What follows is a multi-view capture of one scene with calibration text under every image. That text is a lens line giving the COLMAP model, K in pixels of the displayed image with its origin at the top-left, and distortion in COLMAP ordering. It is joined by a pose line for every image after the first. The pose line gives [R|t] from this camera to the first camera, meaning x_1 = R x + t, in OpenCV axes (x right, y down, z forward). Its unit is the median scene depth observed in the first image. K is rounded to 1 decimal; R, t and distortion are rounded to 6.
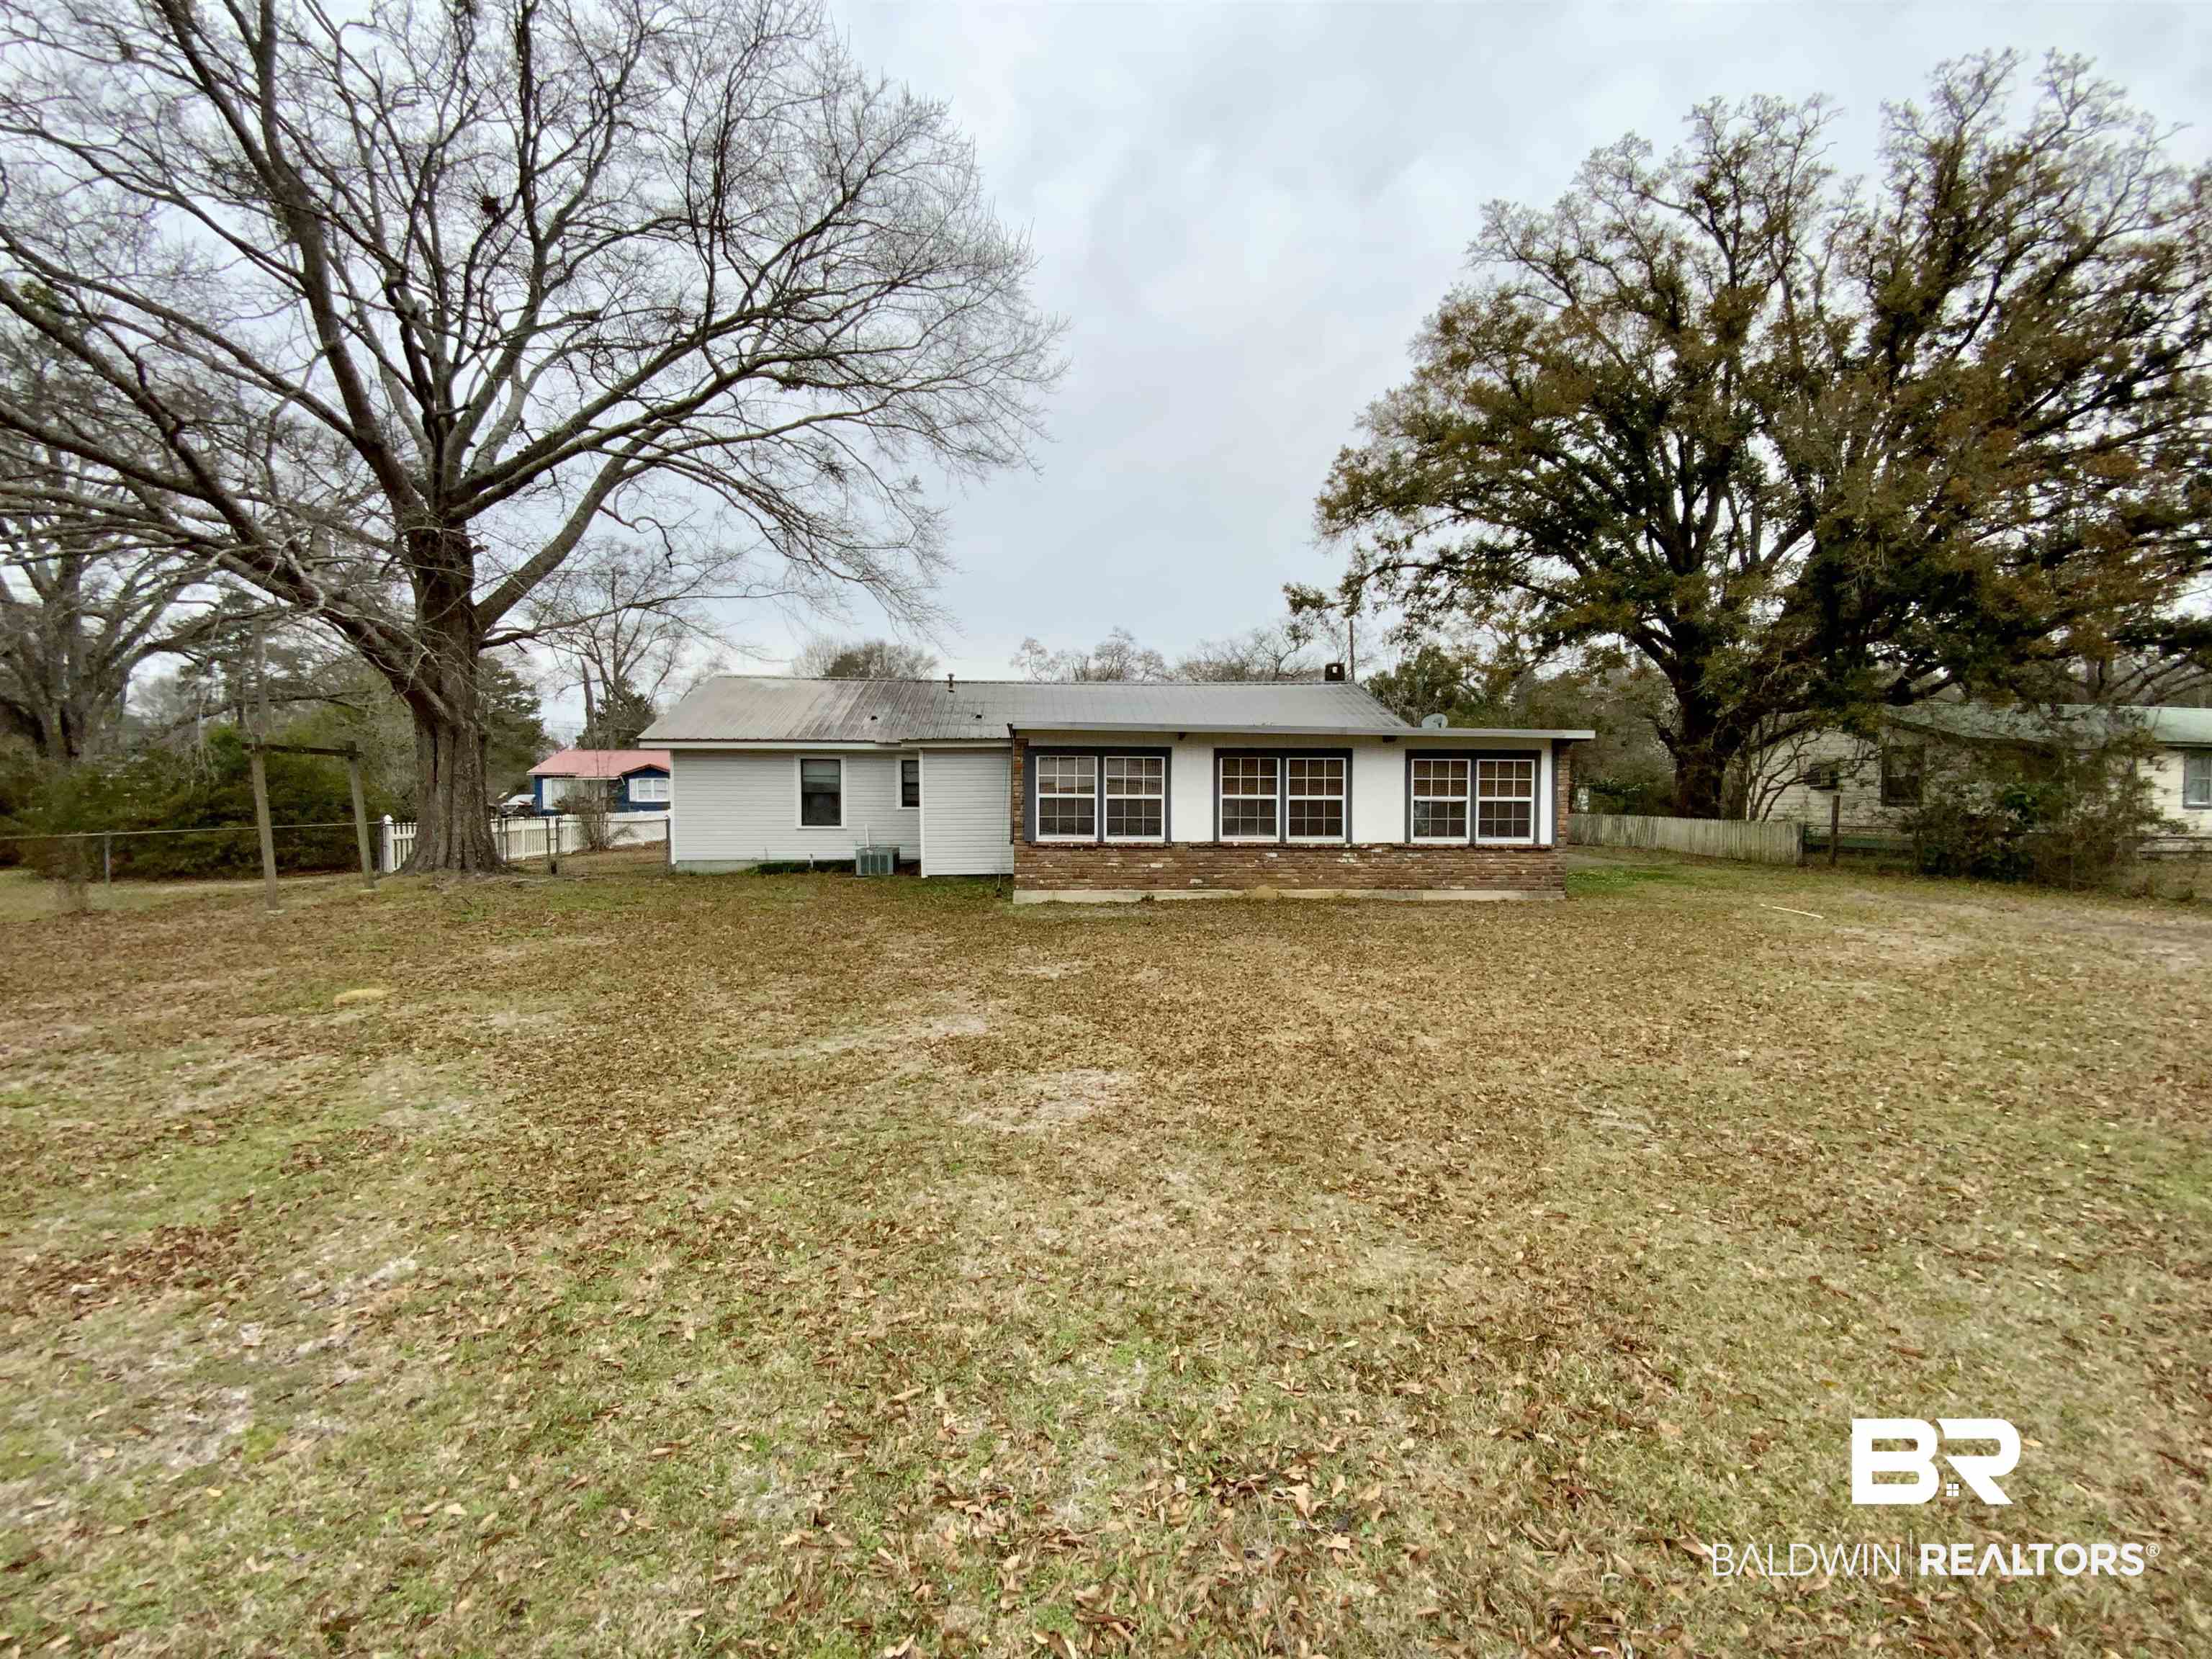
lens RADIAL K [[903.0, 0, 1099.8], [0, 903.0, 827.3], [0, 0, 1]] dist [0.003756, -0.007025]
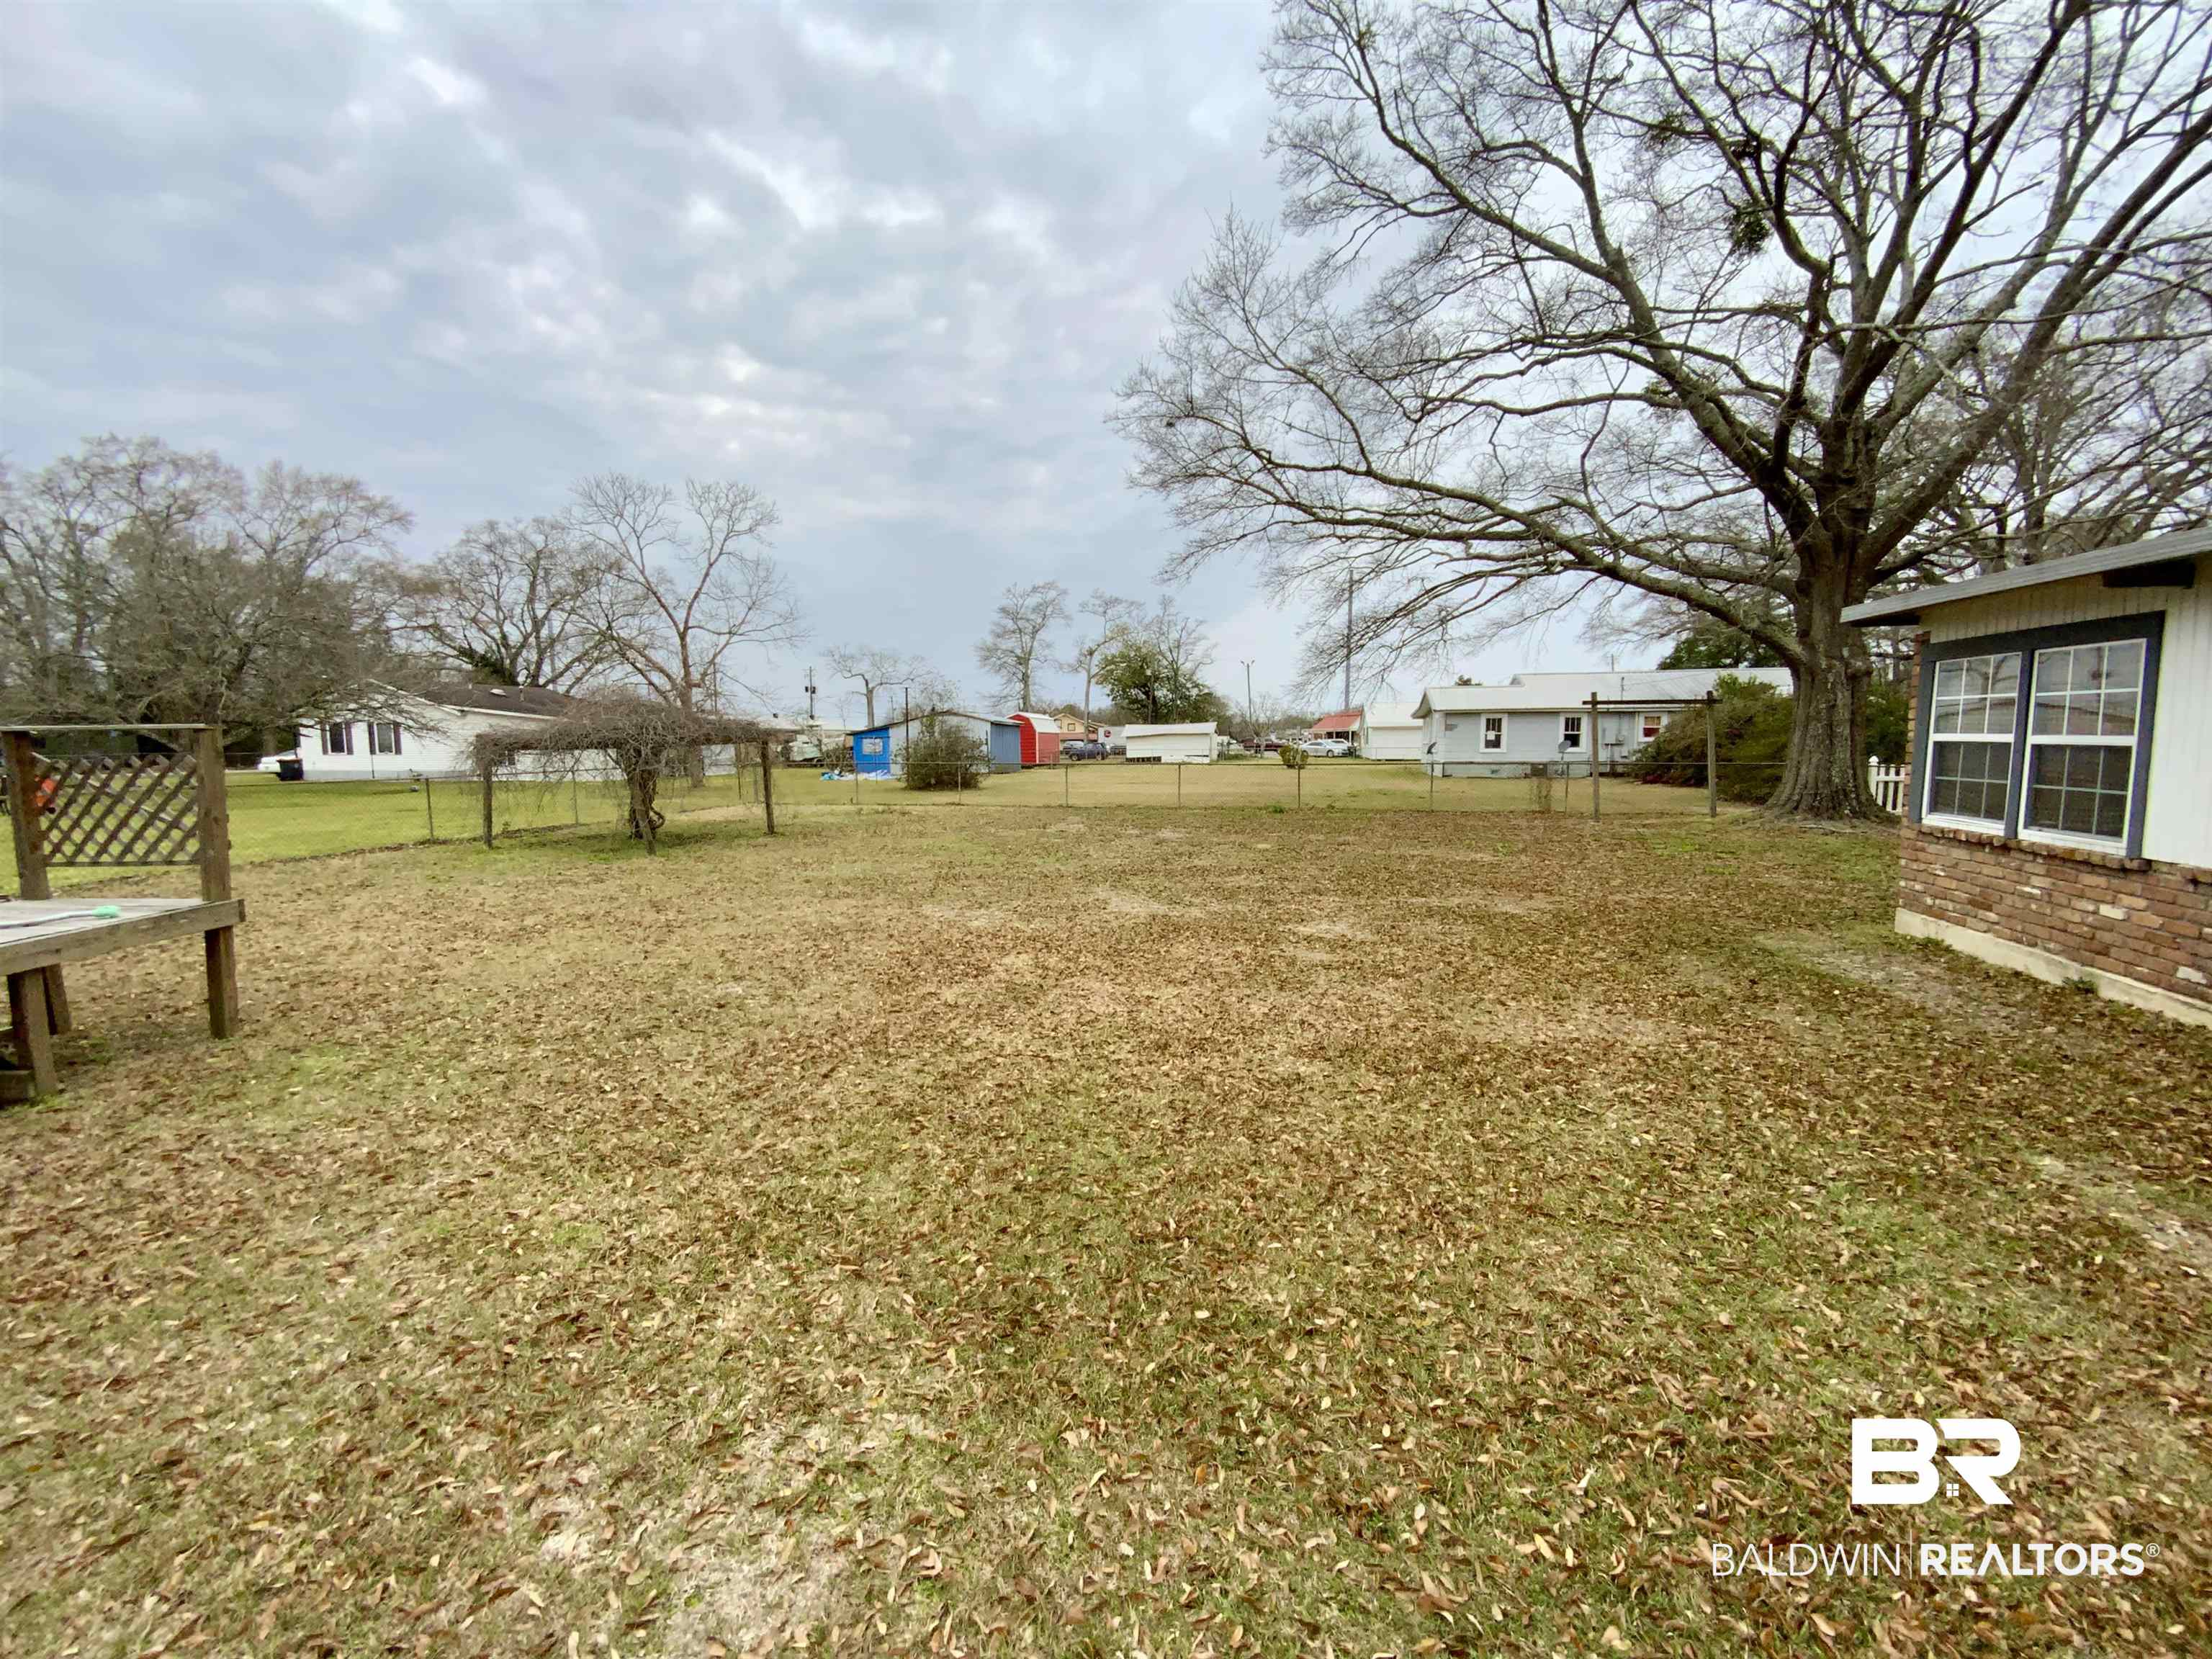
lens RADIAL K [[903.0, 0, 1110.3], [0, 903.0, 833.4], [0, 0, 1]] dist [0.003756, -0.007025]
pose [[-0.319350, 0.102778, -0.942047, 0.586647], [-0.034782, 0.992160, 0.120036, -0.026021], [0.946998, 0.071100, -0.313272, 0.697135]]
